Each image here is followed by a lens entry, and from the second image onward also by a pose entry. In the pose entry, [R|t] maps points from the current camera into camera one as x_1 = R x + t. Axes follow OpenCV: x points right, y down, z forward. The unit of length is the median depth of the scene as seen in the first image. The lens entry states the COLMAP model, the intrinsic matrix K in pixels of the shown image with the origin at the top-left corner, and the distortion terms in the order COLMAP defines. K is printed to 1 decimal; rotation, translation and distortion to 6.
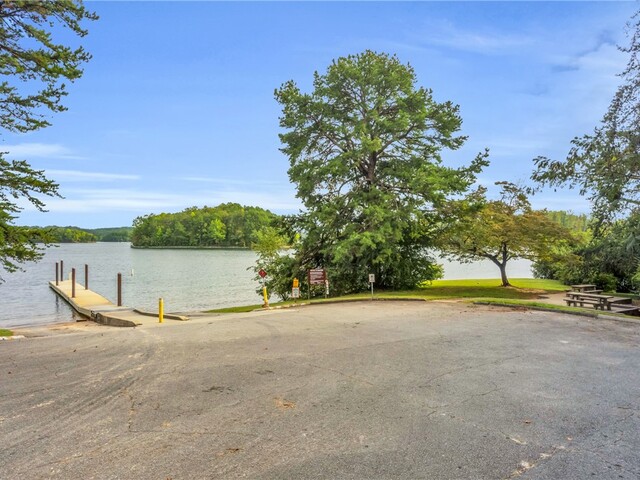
lens RADIAL K [[459.8, 0, 322.7], [0, 459.8, 241.0], [0, 0, 1]] dist [-0.078900, 0.066144]
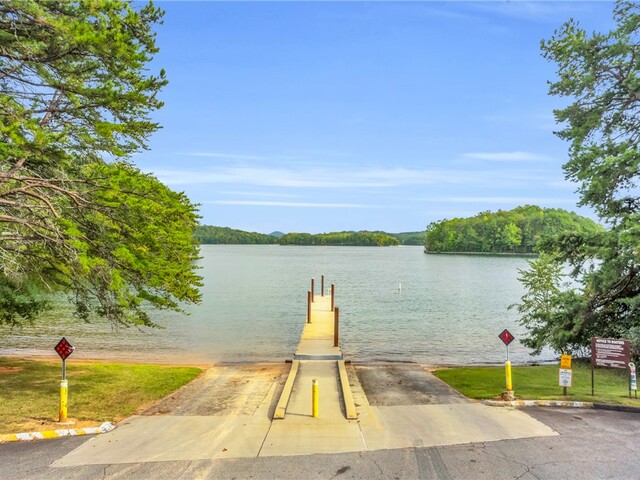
lens RADIAL K [[459.8, 0, 322.7], [0, 459.8, 241.0], [0, 0, 1]] dist [-0.078900, 0.066144]
pose [[0.808196, 0.002005, -0.588910, 0.017260], [-0.006720, 0.999960, -0.005819, -0.034733], [0.588875, 0.008661, 0.808177, 0.251821]]
